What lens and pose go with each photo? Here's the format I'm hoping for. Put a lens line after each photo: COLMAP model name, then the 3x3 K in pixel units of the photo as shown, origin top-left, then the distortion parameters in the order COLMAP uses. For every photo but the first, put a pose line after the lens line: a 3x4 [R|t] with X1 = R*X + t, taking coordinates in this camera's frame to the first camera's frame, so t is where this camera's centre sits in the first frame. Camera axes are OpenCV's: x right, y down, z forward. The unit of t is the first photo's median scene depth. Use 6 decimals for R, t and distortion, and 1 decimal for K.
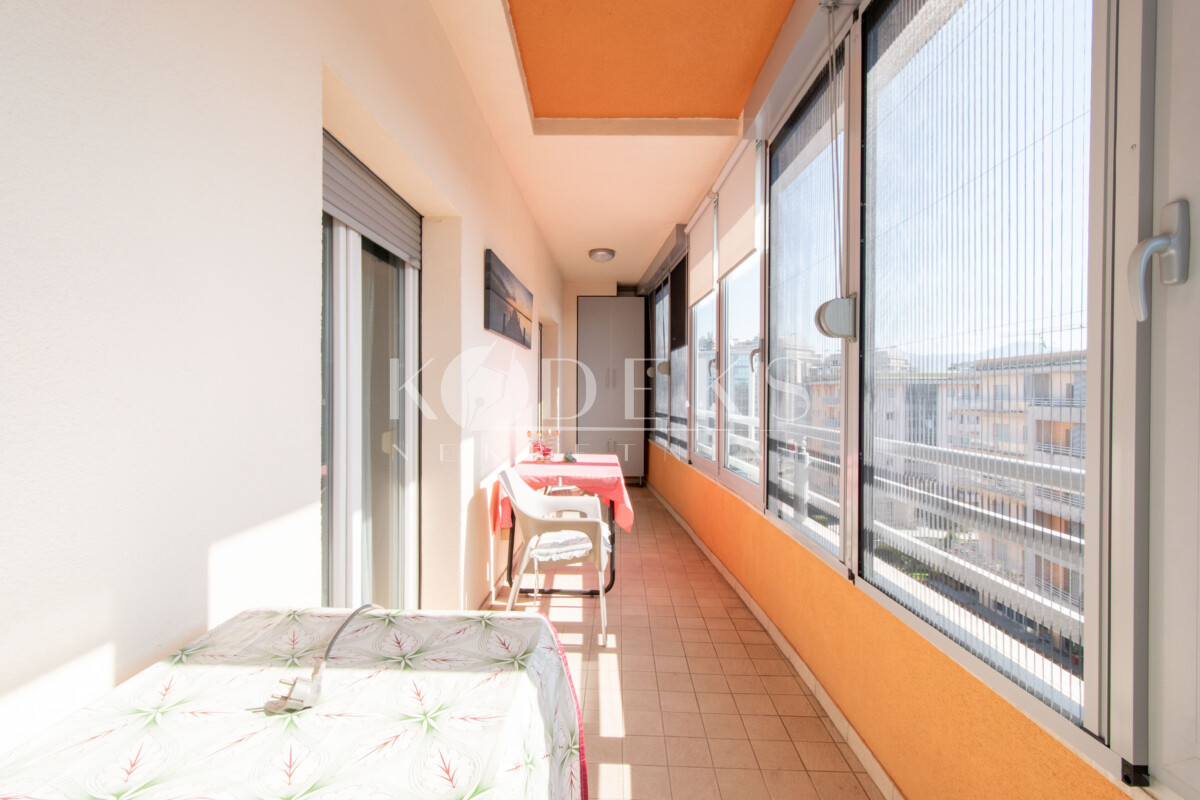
lens RADIAL K [[540.6, 0, 598.0], [0, 540.6, 397.0], [0, 0, 1]] dist [0.012830, -0.000040]
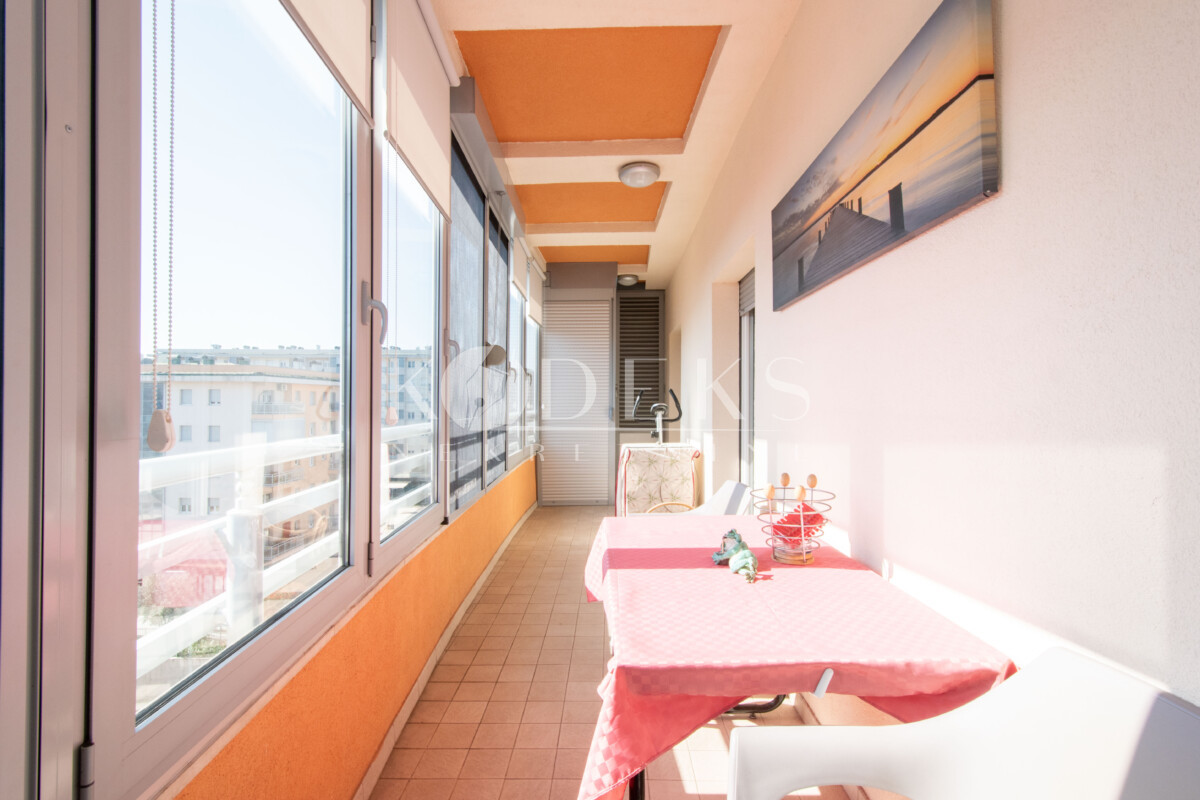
lens RADIAL K [[540.6, 0, 596.7], [0, 540.6, 399.0], [0, 0, 1]] dist [0.012830, -0.000040]
pose [[-0.999874, -0.001873, -0.015756, 0.073149], [-0.001811, 0.999990, -0.003972, 0.010655], [0.015764, -0.003943, -0.999868, 1.990889]]
